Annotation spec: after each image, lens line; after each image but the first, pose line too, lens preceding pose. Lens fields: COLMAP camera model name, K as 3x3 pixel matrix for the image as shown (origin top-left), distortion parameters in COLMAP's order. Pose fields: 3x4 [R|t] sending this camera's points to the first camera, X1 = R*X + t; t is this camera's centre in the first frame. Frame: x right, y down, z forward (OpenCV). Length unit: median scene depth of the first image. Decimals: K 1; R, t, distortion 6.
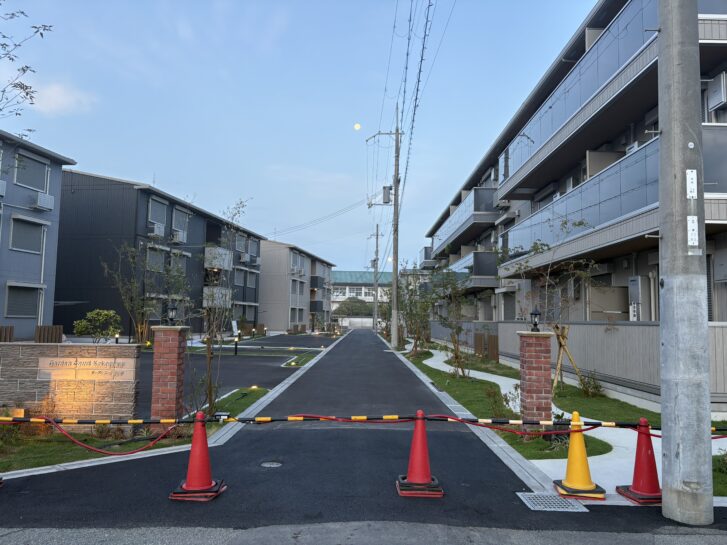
lens RADIAL K [[542.9, 0, 362.9], [0, 542.9, 292.9], [0, 0, 1]] dist [0.046210, -0.002509]
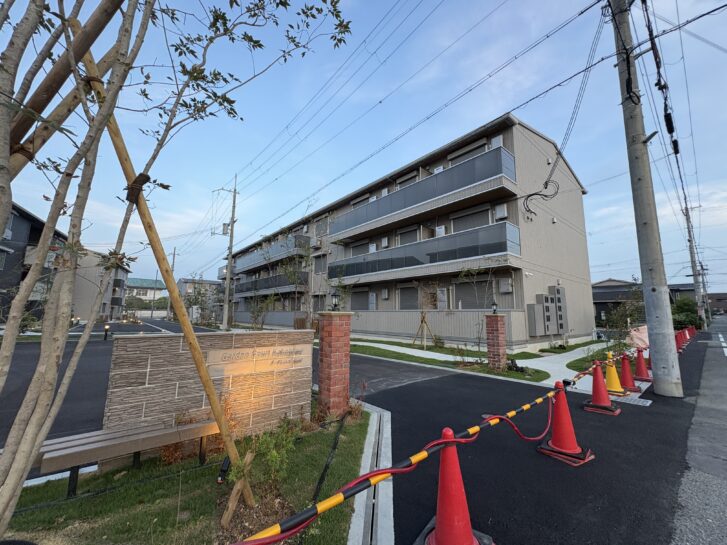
lens RADIAL K [[290.3, 0, 363.2], [0, 290.3, 275.4], [0, 0, 1]] dist [-0.002207, -0.000437]
pose [[0.766104, 0.078557, 0.637897, -0.231376], [-0.030078, 0.995797, -0.086509, 0.012660], [-0.642012, 0.047089, 0.765247, 0.176121]]
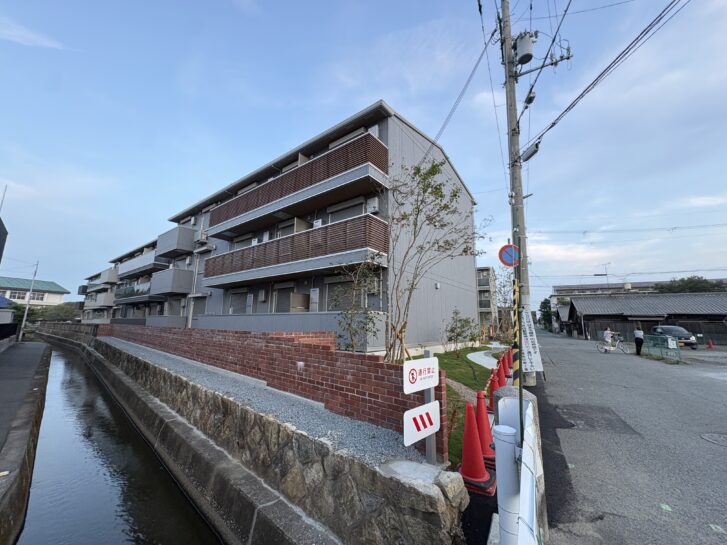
lens RADIAL K [[290.3, 0, 363.2], [0, 290.3, 275.4], [0, 0, 1]] dist [-0.002207, -0.000437]
pose [[0.618158, 0.128769, 0.775435, -0.088867], [-0.045328, 0.990689, -0.128379, 0.022357], [-0.784746, 0.044209, 0.618239, 0.132022]]
